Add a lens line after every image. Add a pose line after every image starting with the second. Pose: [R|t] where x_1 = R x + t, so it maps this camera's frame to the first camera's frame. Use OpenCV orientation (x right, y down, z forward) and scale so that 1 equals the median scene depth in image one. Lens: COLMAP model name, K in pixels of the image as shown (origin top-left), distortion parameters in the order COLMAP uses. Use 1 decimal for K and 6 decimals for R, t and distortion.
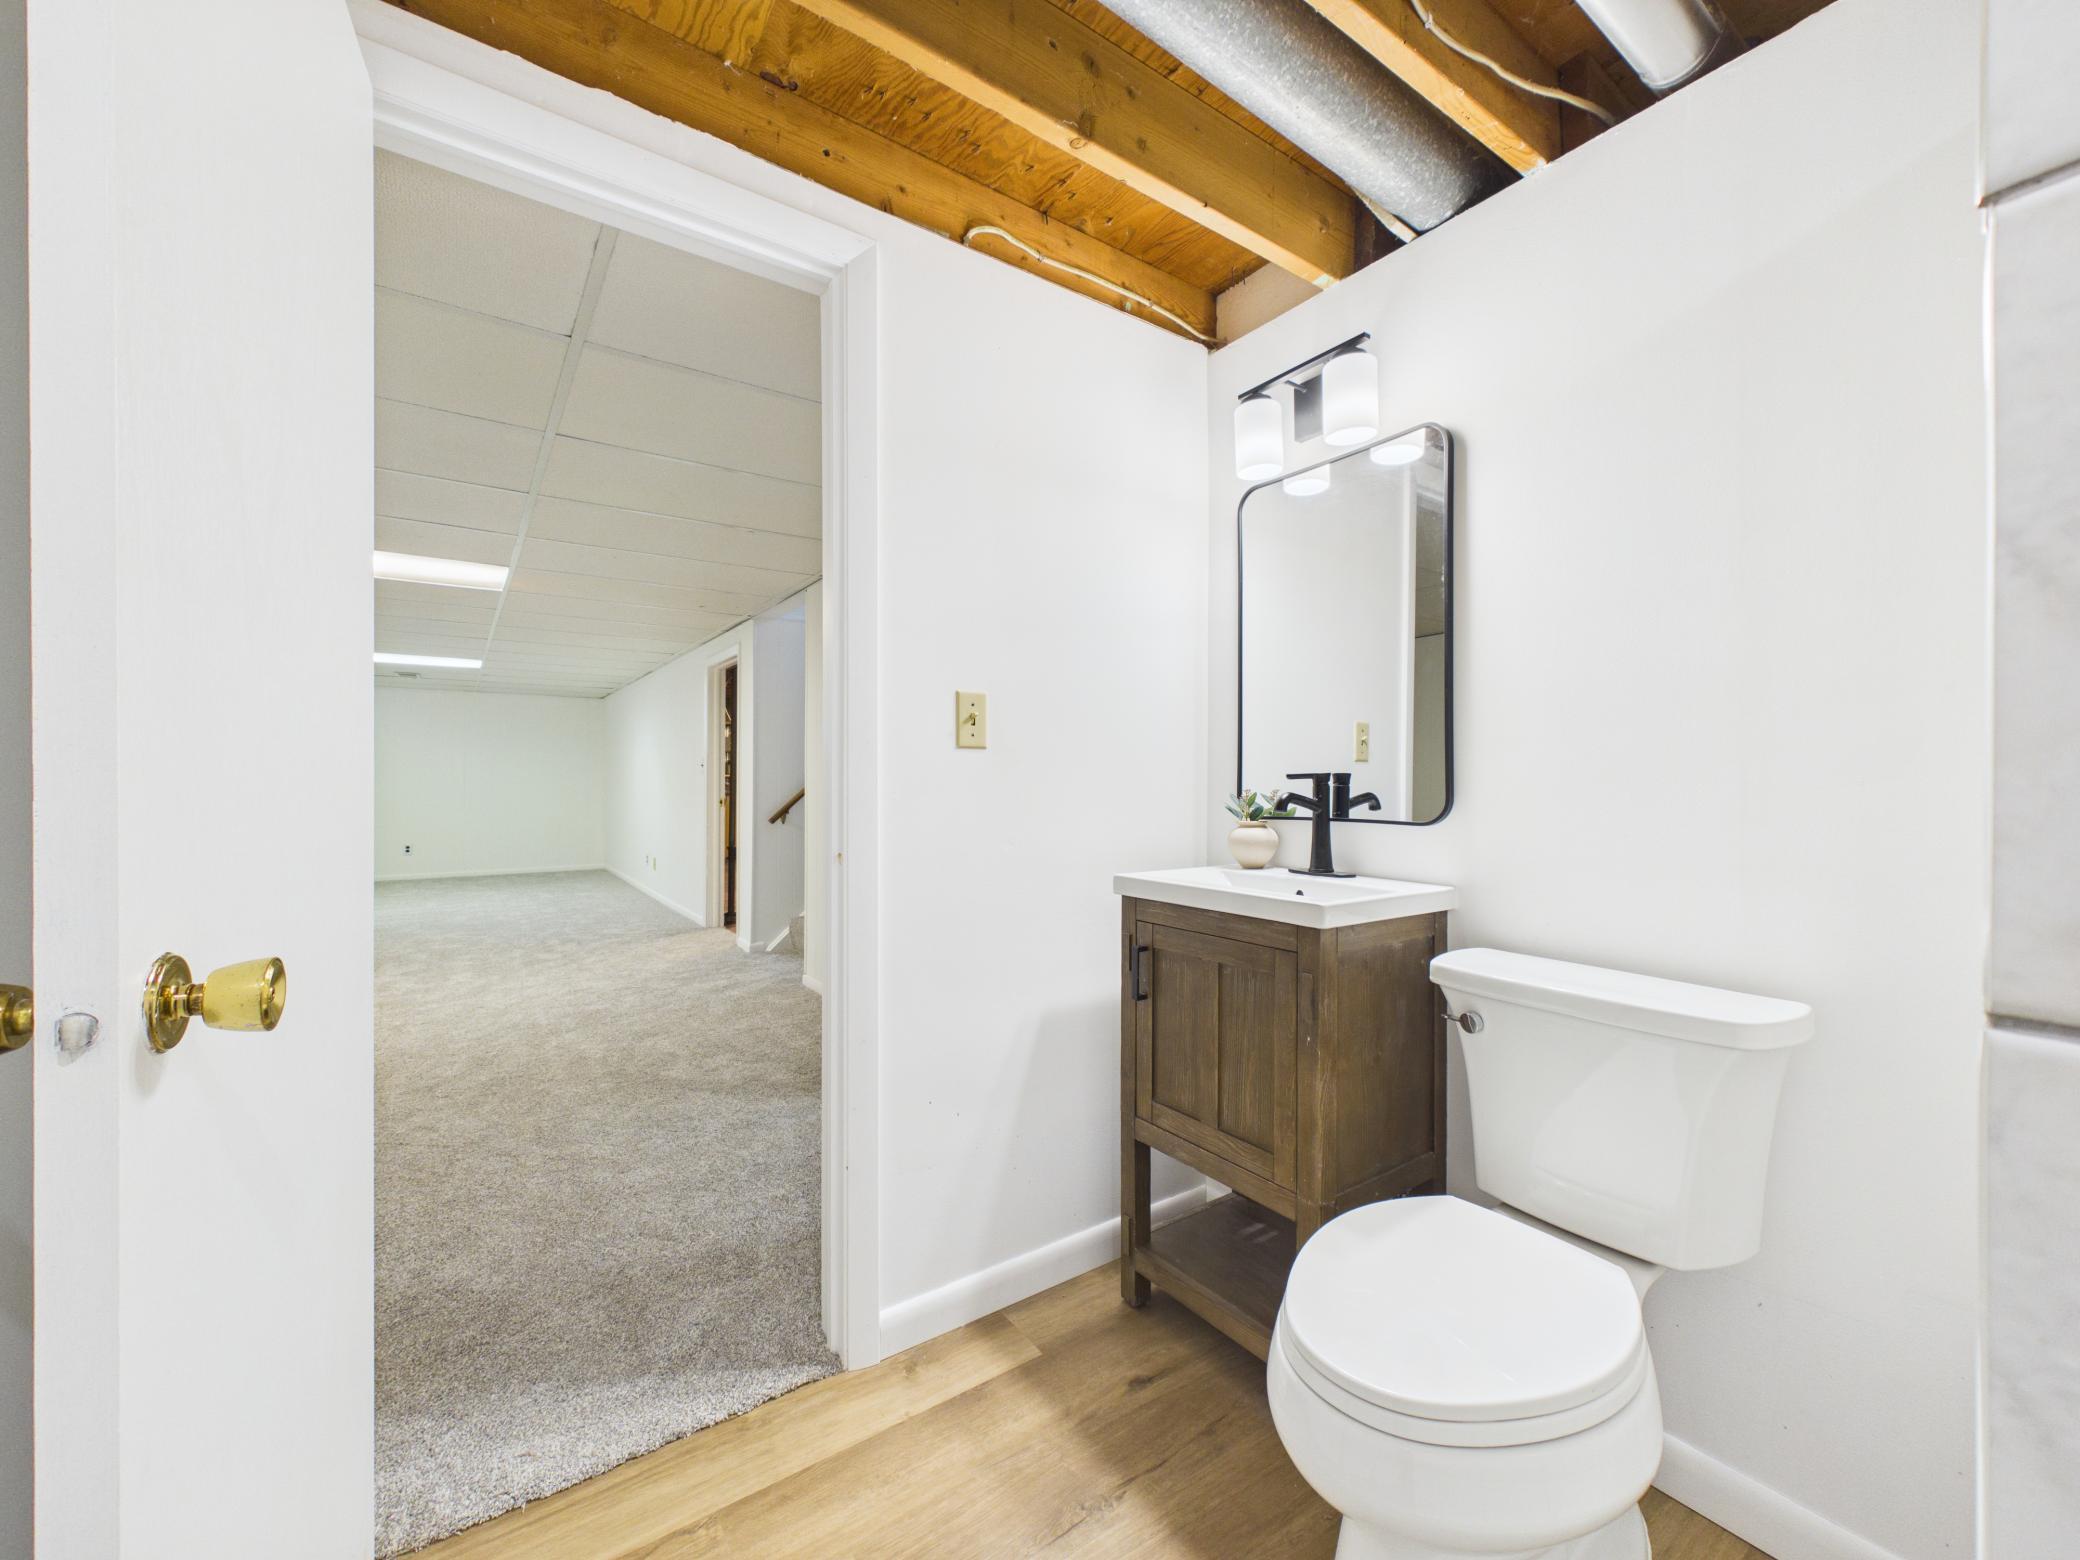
lens RADIAL K [[840.9, 0, 1041.8], [0, 840.9, 781.8], [0, 0, 1]] dist [-0.002020, -0.000136]
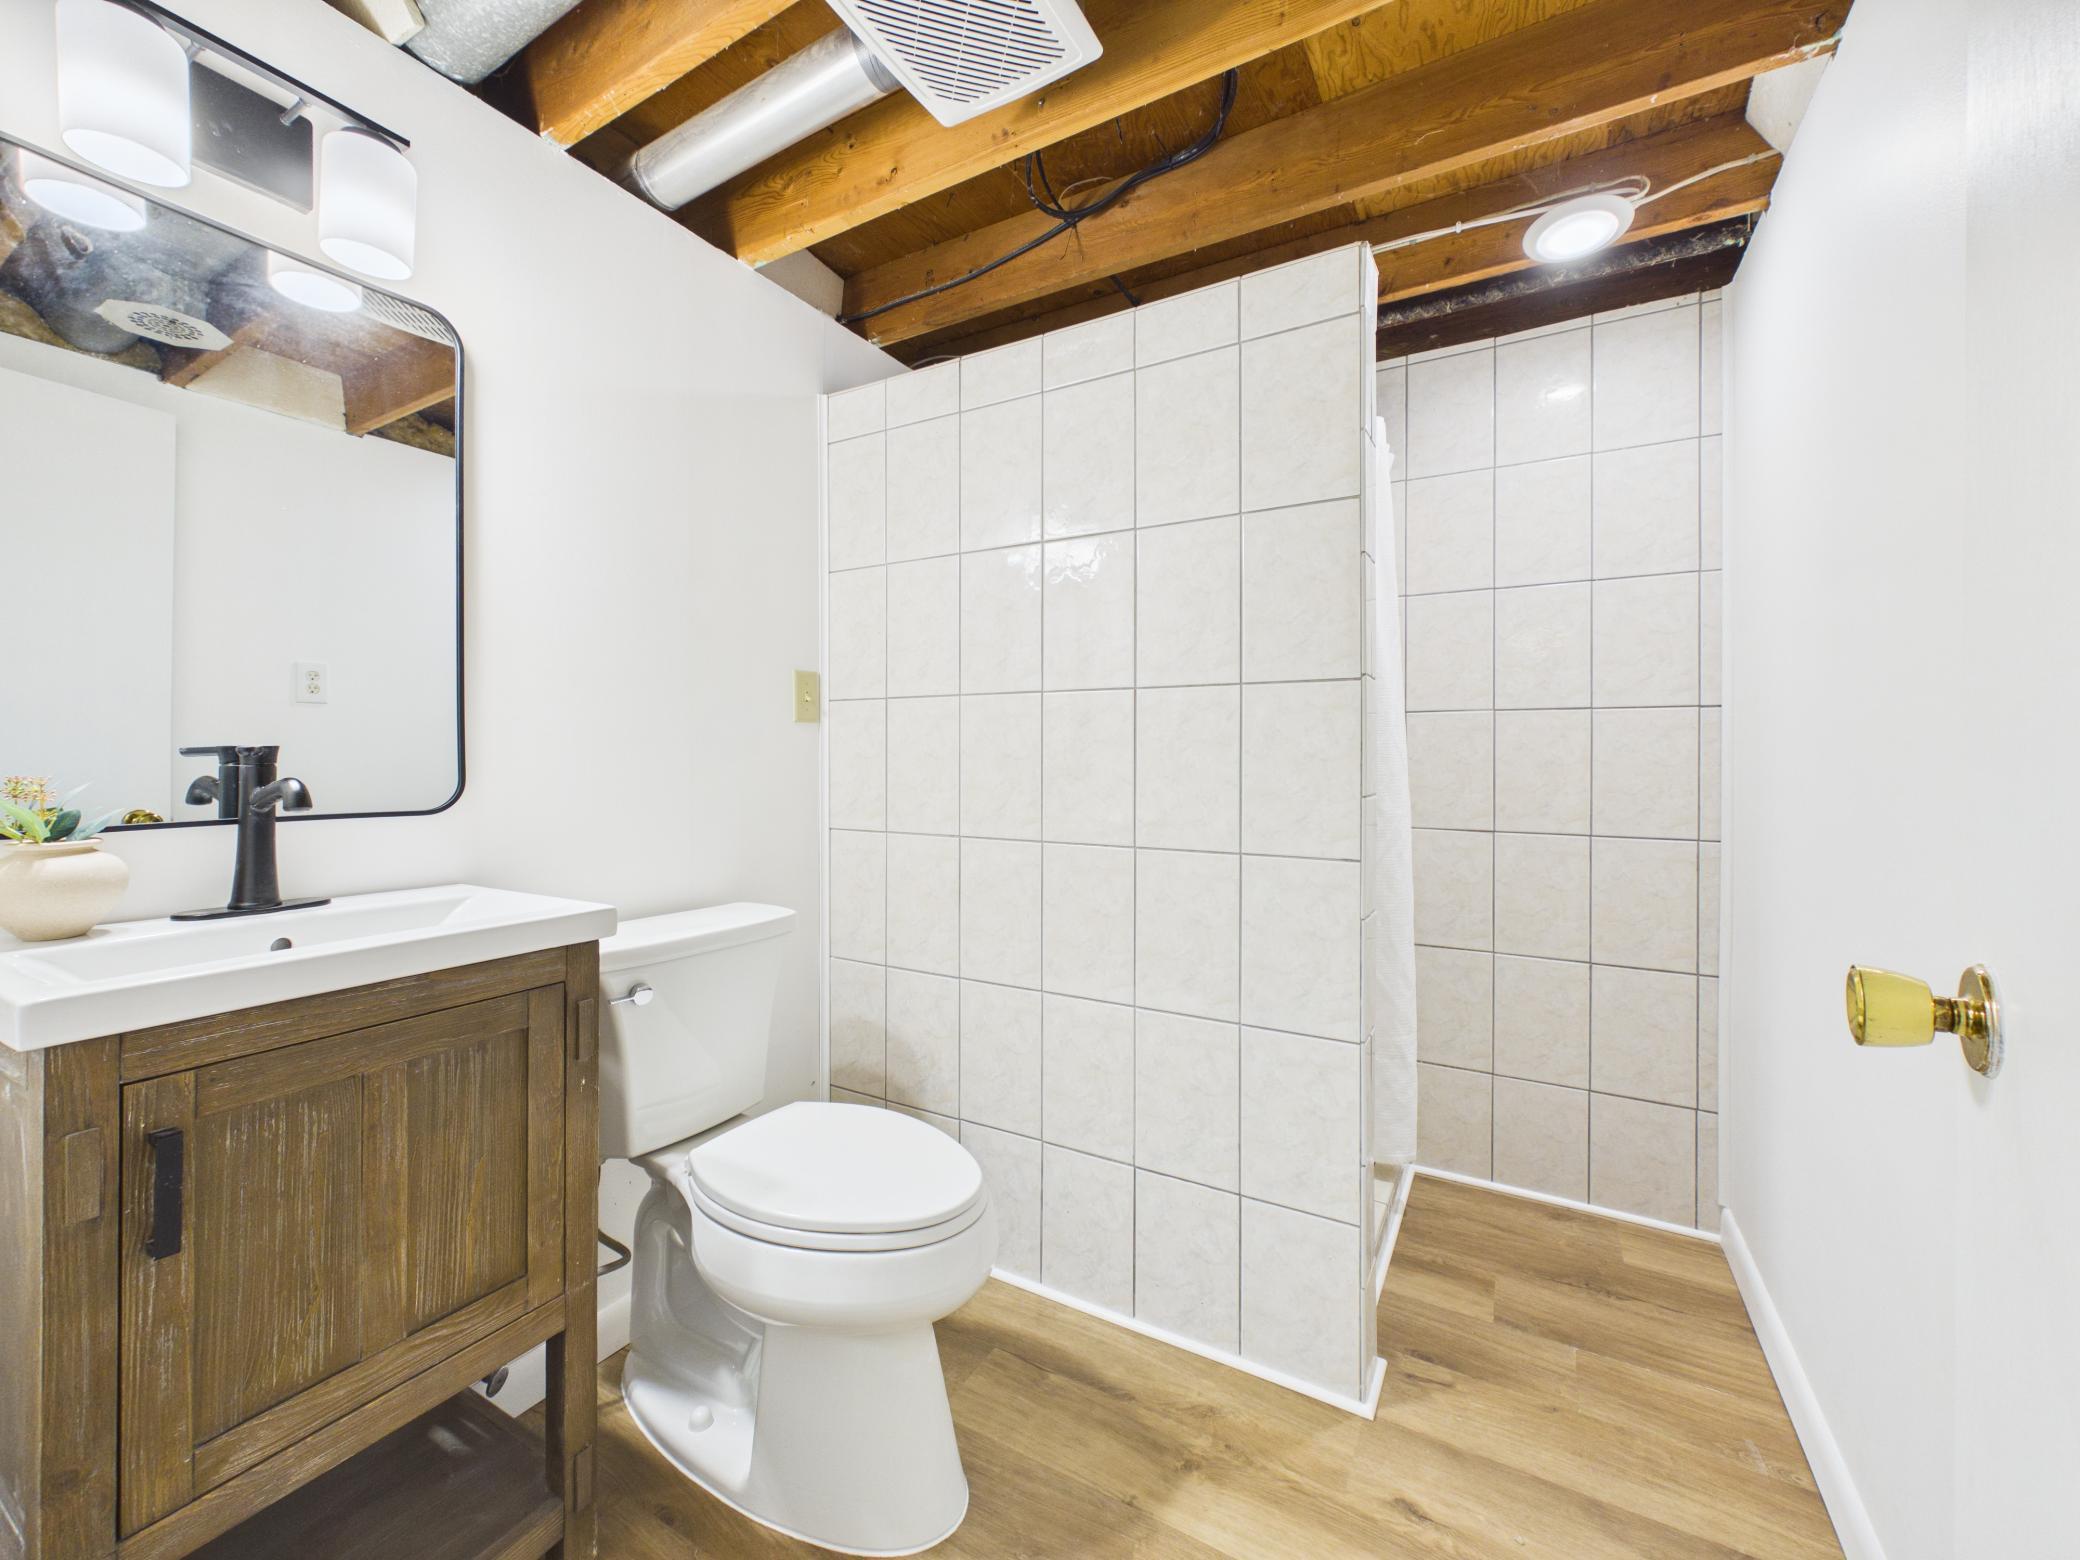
lens RADIAL K [[840.9, 0, 1035.6], [0, 840.9, 764.4], [0, 0, 1]] dist [-0.002020, -0.000136]
pose [[-0.429816, -0.008679, 0.902875, -0.507292], [-0.004240, 0.999962, 0.007594, -0.003858], [-0.902907, -0.000564, -0.429837, 0.823172]]
